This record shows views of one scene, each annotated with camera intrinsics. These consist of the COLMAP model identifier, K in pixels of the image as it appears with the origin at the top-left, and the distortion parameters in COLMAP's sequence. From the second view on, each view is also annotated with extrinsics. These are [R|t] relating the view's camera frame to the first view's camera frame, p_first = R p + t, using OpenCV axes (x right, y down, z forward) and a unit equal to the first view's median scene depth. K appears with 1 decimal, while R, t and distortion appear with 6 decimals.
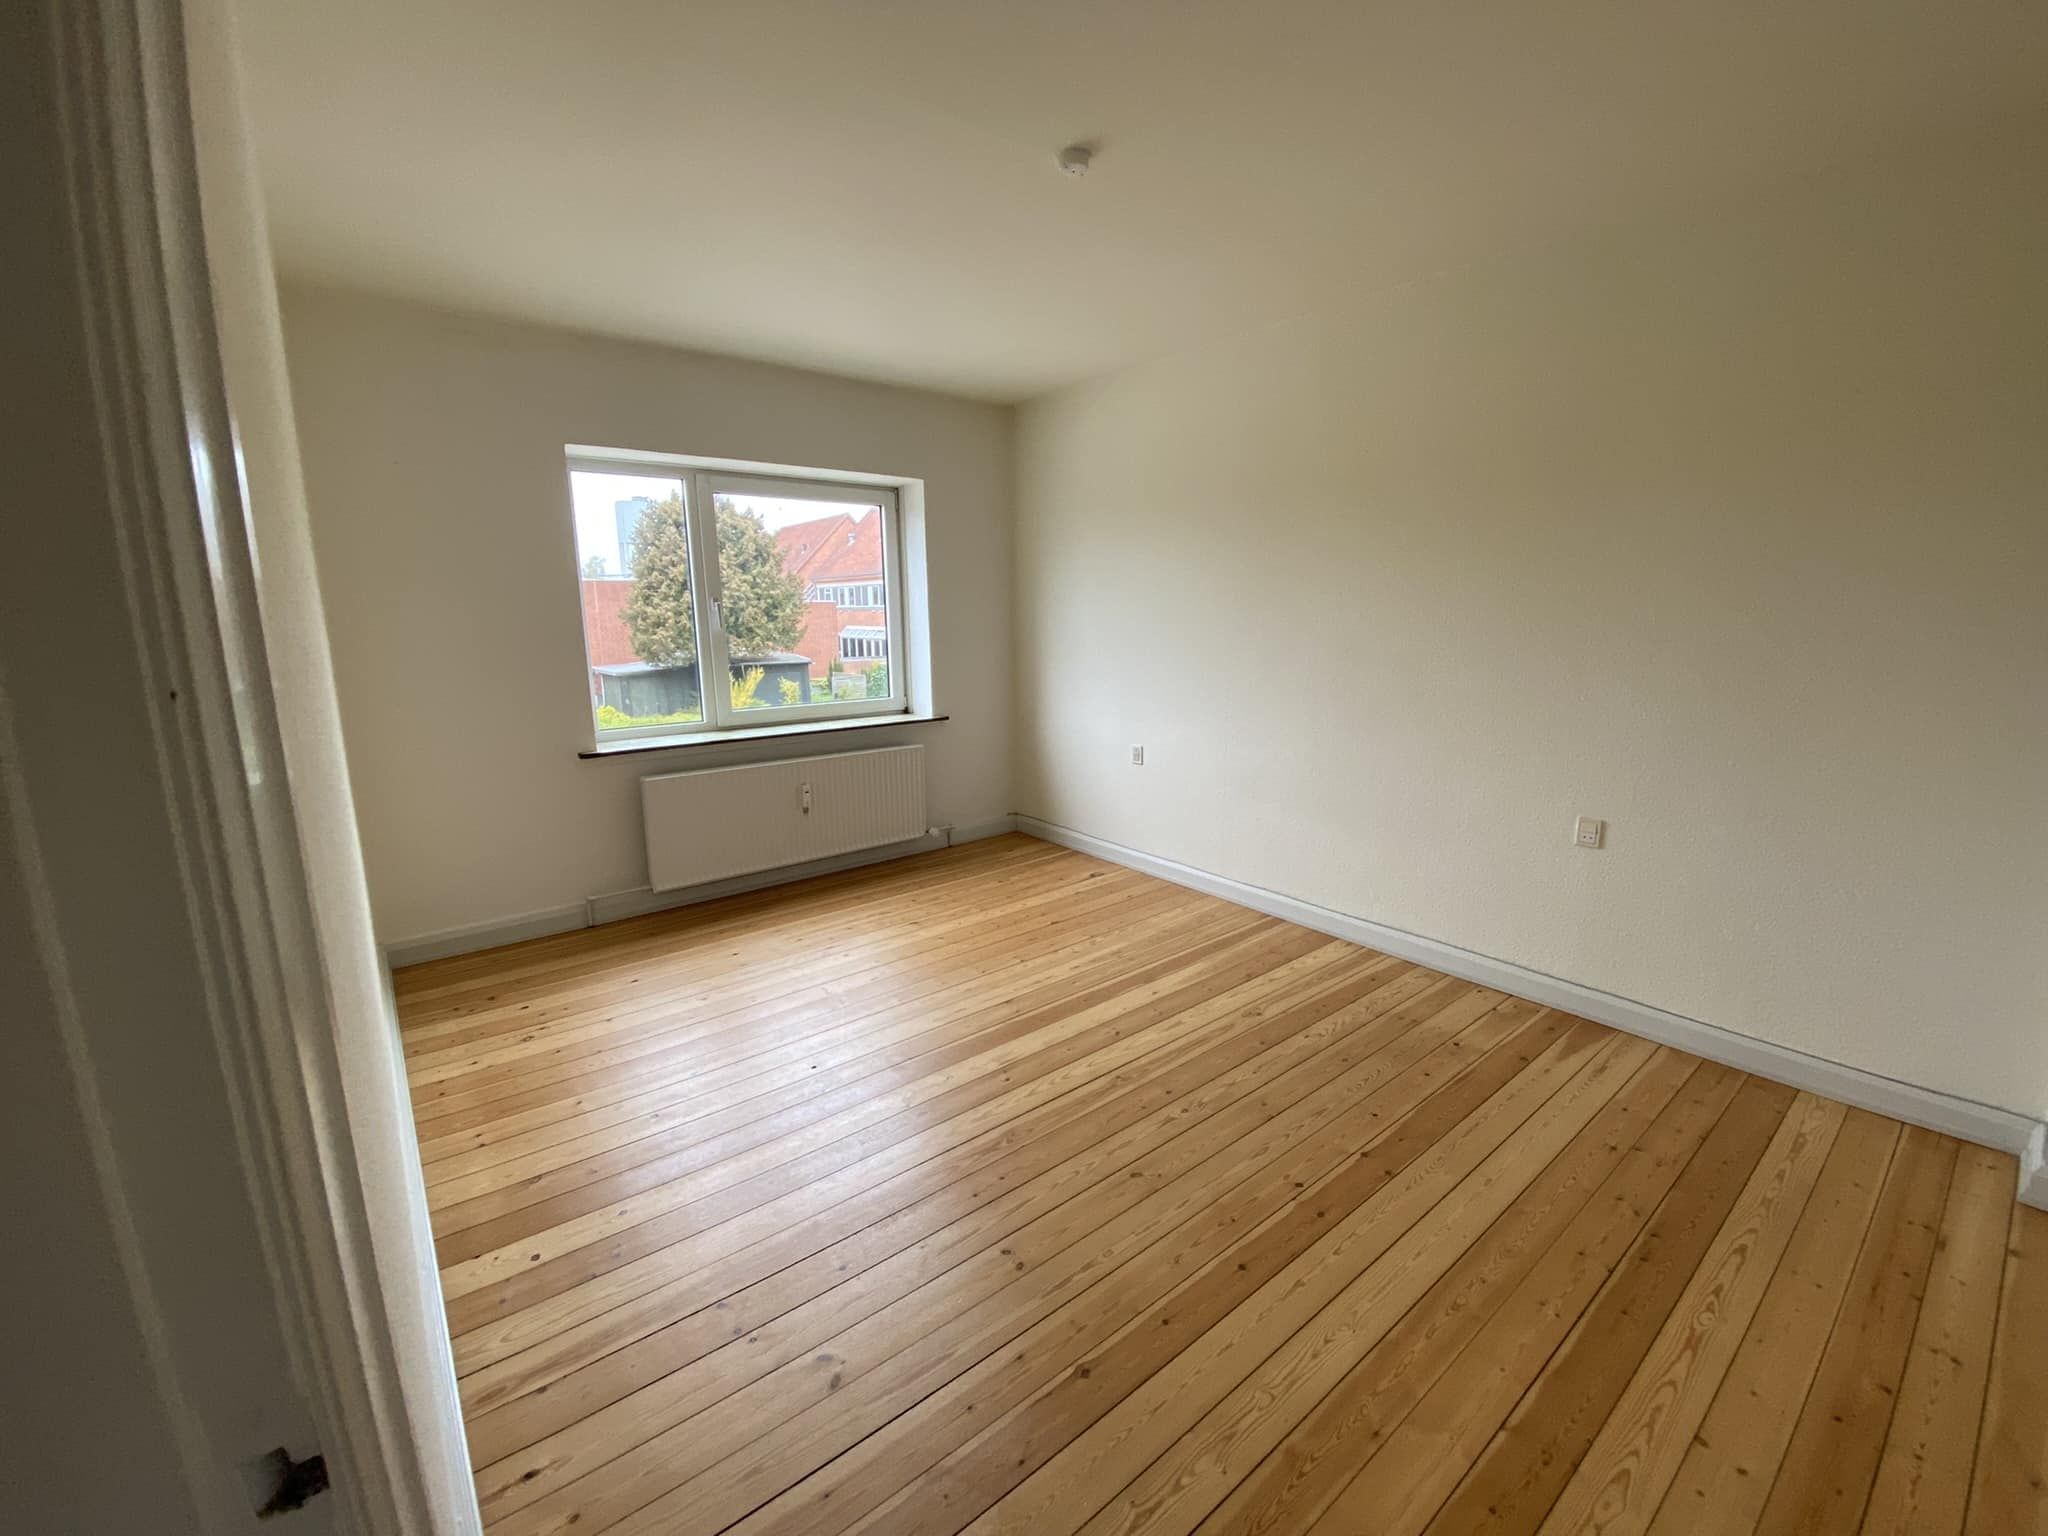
lens RADIAL K [[810.3, 0, 1032.2], [0, 810.3, 780.6], [0, 0, 1]] dist [-0.015833, -0.004045]
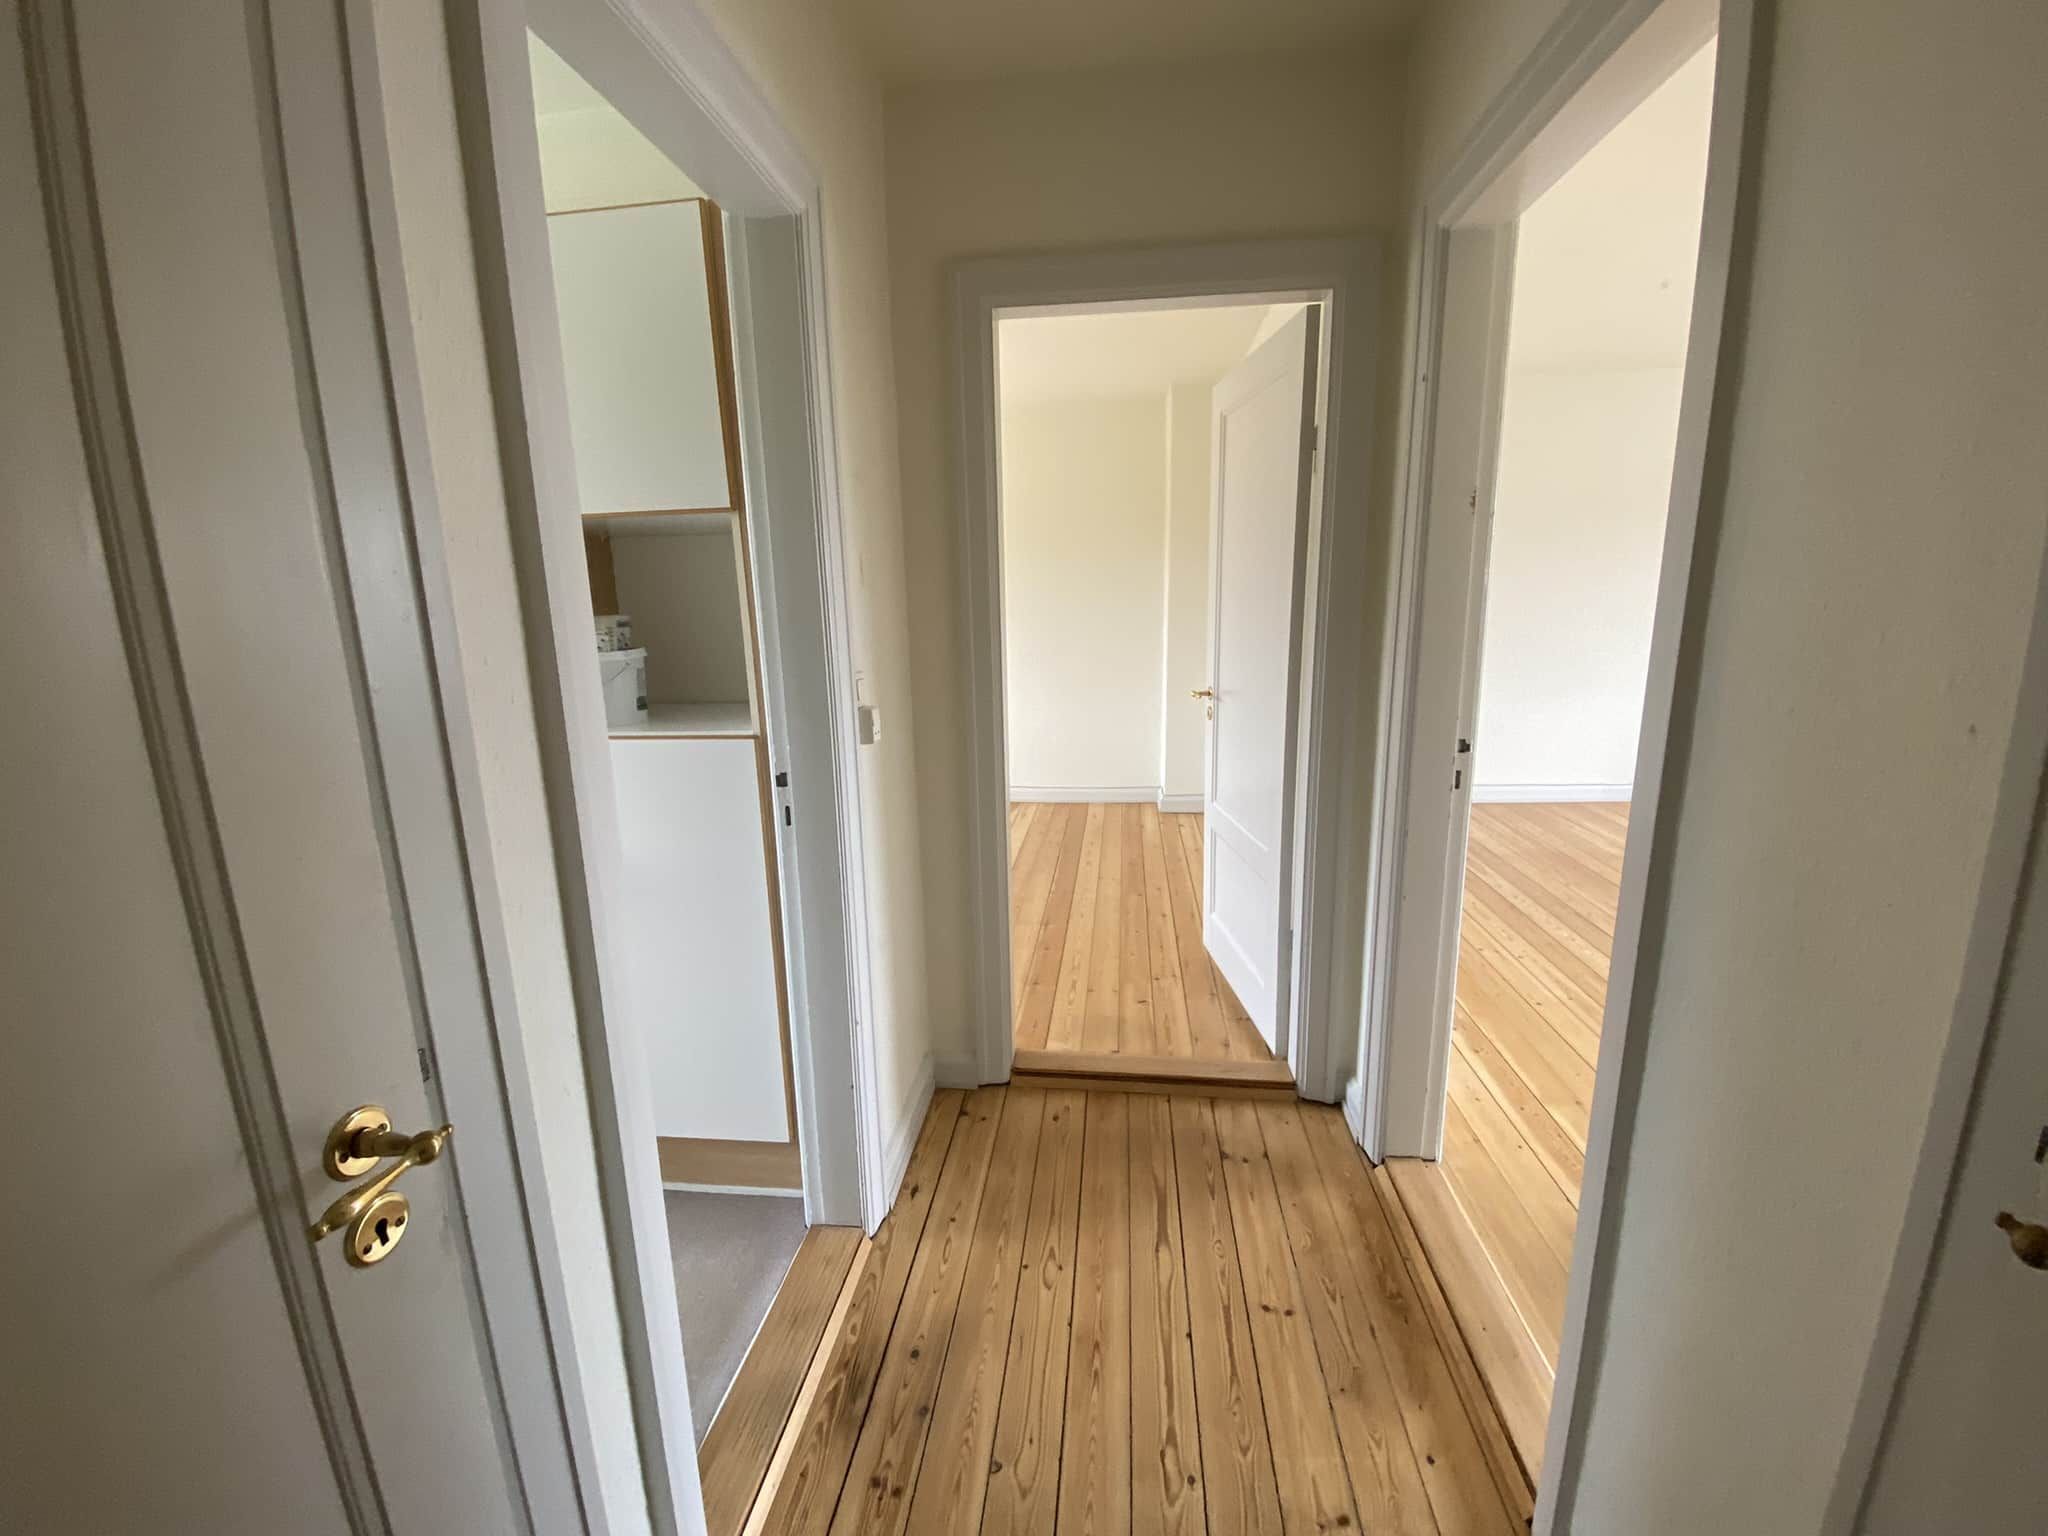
lens RADIAL K [[810.3, 0, 1023.2], [0, 810.3, 769.4], [0, 0, 1]] dist [-0.015833, -0.004045]
pose [[0.705471, -0.158535, 0.690780, -0.877675], [0.162713, 0.984856, 0.059853, 0.135544], [-0.689808, 0.070175, 0.720583, -0.645526]]
